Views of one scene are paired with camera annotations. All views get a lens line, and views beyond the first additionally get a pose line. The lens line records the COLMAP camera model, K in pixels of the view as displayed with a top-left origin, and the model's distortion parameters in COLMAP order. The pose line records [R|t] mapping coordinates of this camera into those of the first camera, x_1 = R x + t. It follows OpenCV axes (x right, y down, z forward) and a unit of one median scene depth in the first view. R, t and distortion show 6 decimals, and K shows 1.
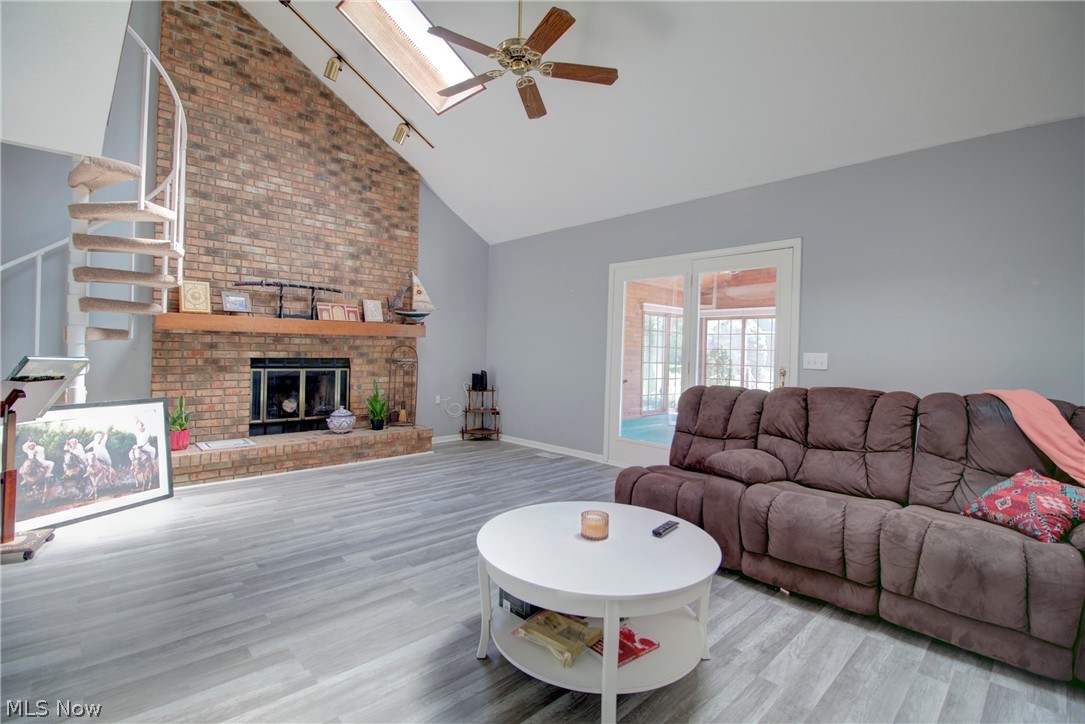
lens RADIAL K [[512.5, 0, 540.6], [0, 512.5, 349.2], [0, 0, 1]] dist [0.001461, -0.014353]
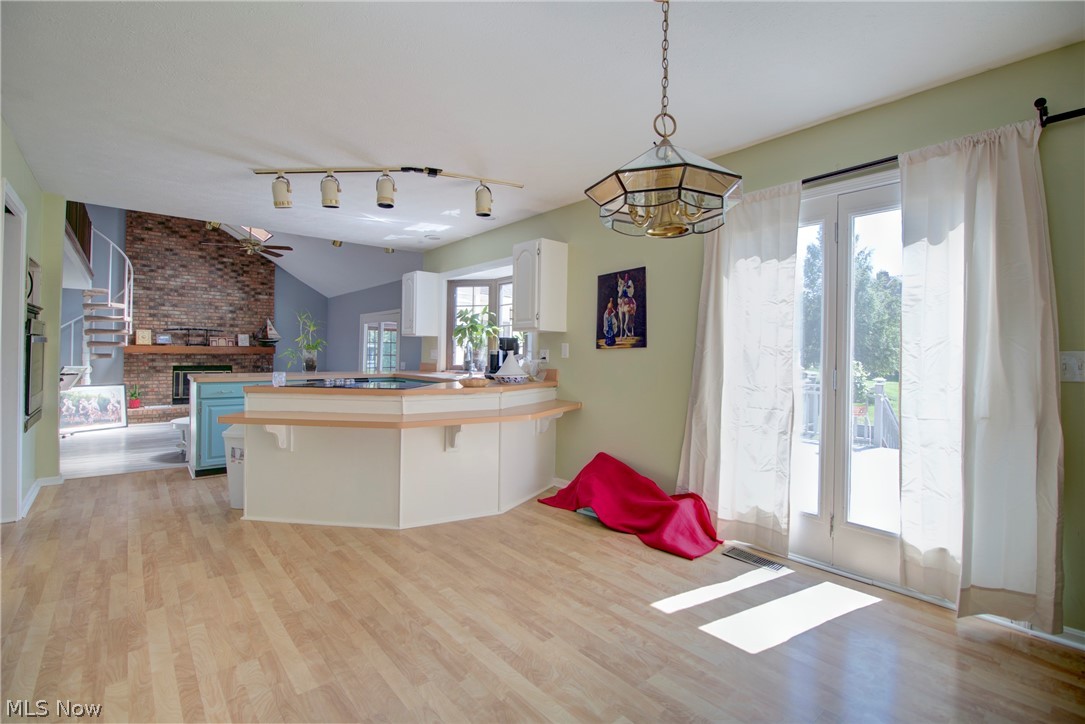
lens RADIAL K [[512.5, 0, 540.6], [0, 512.5, 349.2], [0, 0, 1]] dist [0.001461, -0.014353]
pose [[0.997011, -0.009838, -0.076626, 0.973390], [0.009145, 0.999914, -0.009392, -0.015218], [0.076712, 0.008664, 0.997016, -0.849561]]
